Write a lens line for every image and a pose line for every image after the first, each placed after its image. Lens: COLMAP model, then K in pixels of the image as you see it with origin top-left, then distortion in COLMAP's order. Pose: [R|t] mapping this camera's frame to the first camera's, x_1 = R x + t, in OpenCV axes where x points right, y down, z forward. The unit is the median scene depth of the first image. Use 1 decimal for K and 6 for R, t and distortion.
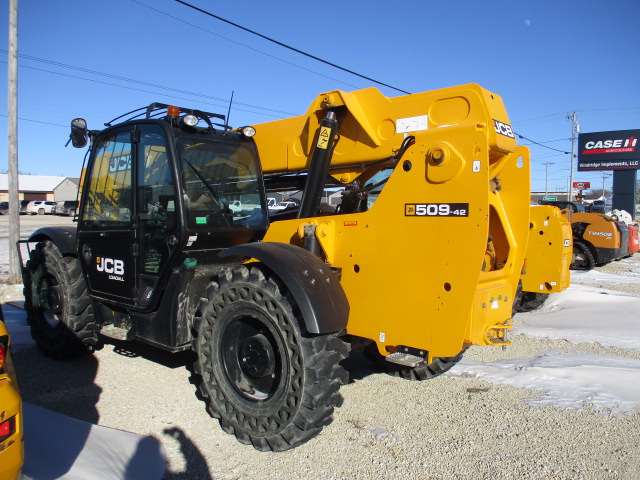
lens RADIAL K [[532.6, 0, 320.0], [0, 532.6, 240.0], [0, 0, 1]] dist [-0.011939, -0.005595]
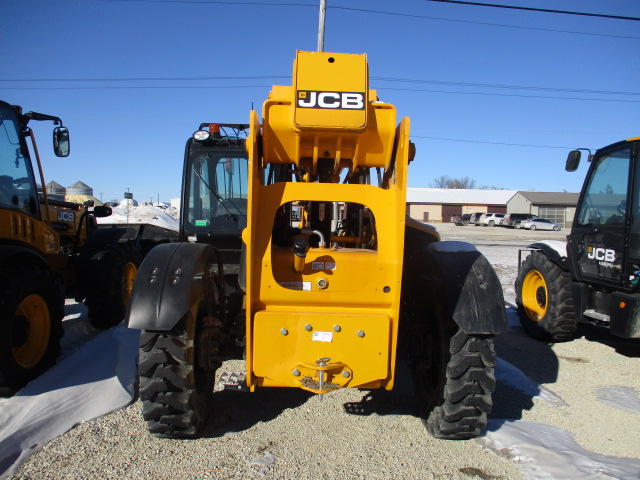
lens RADIAL K [[532.6, 0, 320.0], [0, 532.6, 240.0], [0, 0, 1]] dist [-0.011939, -0.005595]
pose [[0.668632, 0.037539, -0.742646, 0.604099], [-0.055841, 0.998440, 0.000193, -0.011292], [0.741494, 0.041341, 0.669685, 0.332065]]
